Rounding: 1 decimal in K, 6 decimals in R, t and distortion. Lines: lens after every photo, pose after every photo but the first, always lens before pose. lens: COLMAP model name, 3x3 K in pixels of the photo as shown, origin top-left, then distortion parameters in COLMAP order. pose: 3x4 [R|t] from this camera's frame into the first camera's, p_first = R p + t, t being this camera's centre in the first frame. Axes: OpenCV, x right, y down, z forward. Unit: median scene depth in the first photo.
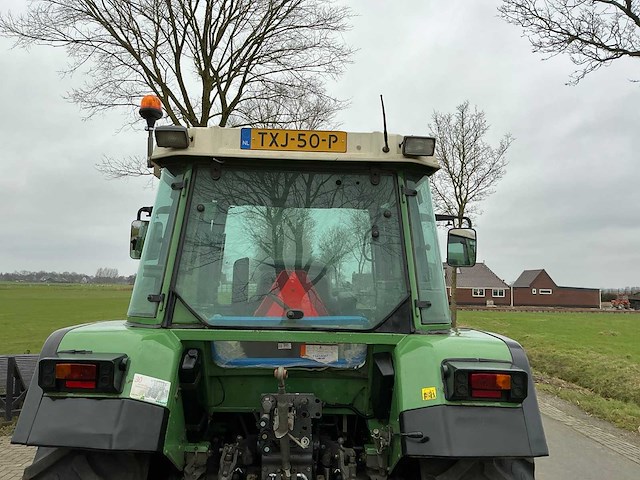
lens RADIAL K [[528.2, 0, 319.0], [0, 528.2, 241.4], [0, 0, 1]] dist [0.123990, -0.242229]
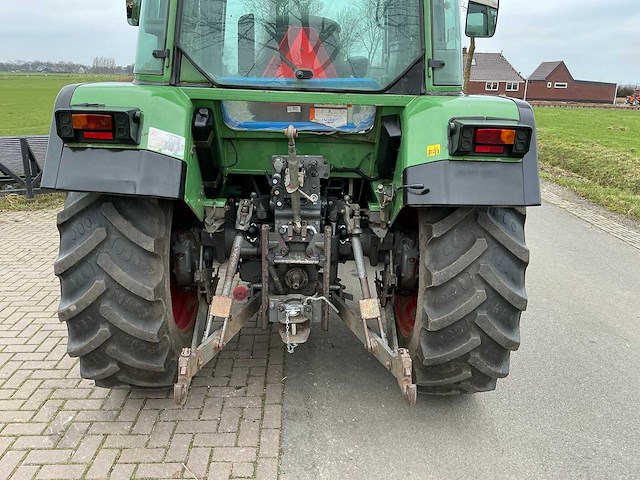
lens RADIAL K [[525.6, 0, 318.9], [0, 525.6, 241.5], [0, 0, 1]] dist [0.133223, -0.242261]
pose [[0.999898, 0.011047, -0.009094, -0.005499], [-0.006903, 0.929140, 0.369664, 0.060168], [0.012533, -0.369564, 0.929121, -0.025070]]
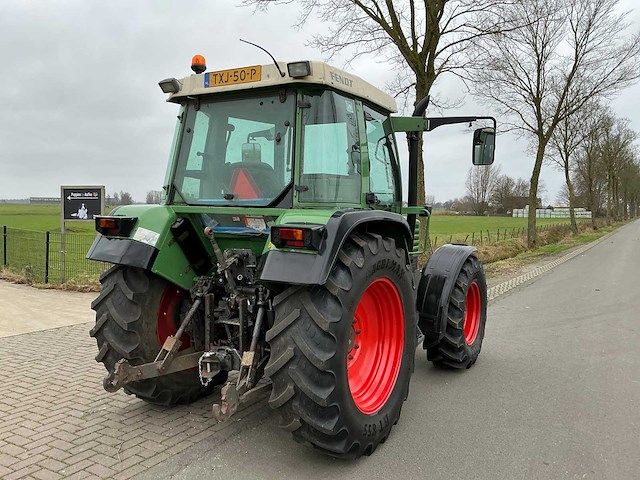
lens RADIAL K [[528.2, 0, 319.0], [0, 528.2, 241.4], [0, 0, 1]] dist [0.123990, -0.242229]
pose [[0.840455, 0.029727, -0.541066, 0.974209], [0.046144, 0.990941, 0.126121, 0.082980], [0.539914, -0.130965, 0.831469, -0.144126]]
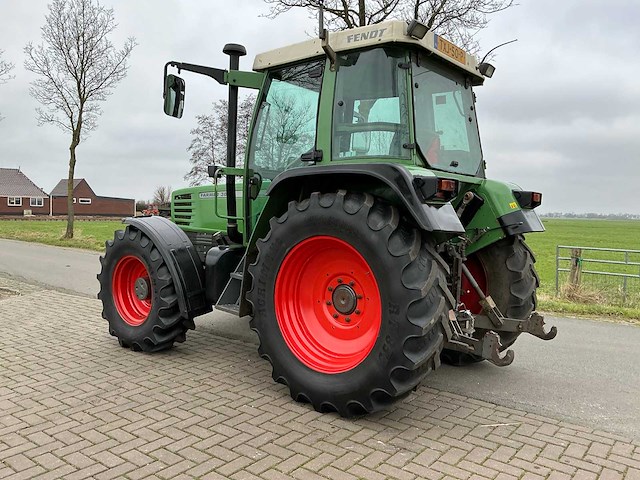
lens RADIAL K [[528.2, 0, 319.0], [0, 528.2, 241.4], [0, 0, 1]] dist [0.123990, -0.242229]
pose [[0.652348, -0.043409, 0.756675, -1.519055], [-0.079365, 0.988957, 0.125157, 0.196334], [-0.753753, -0.141700, 0.641699, 0.222821]]
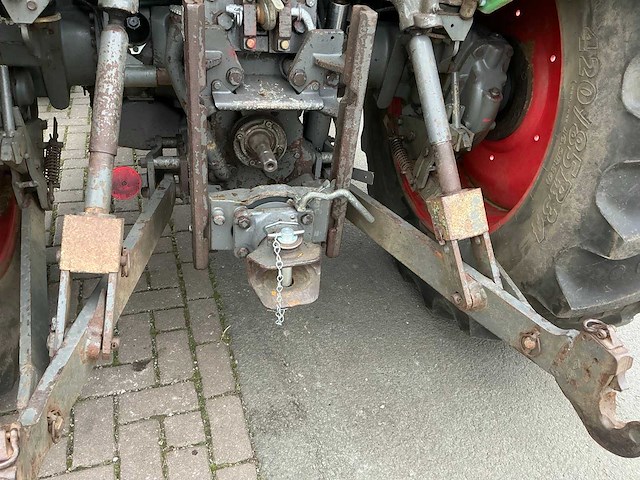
lens RADIAL K [[528.2, 0, 319.0], [0, 528.2, 241.4], [0, 0, 1]] dist [0.123990, -0.242229]
pose [[0.963474, -0.077714, 0.256276, -0.143917], [-0.101799, 0.778849, 0.618895, 0.309647], [-0.247698, -0.622378, 0.742490, 0.554949]]
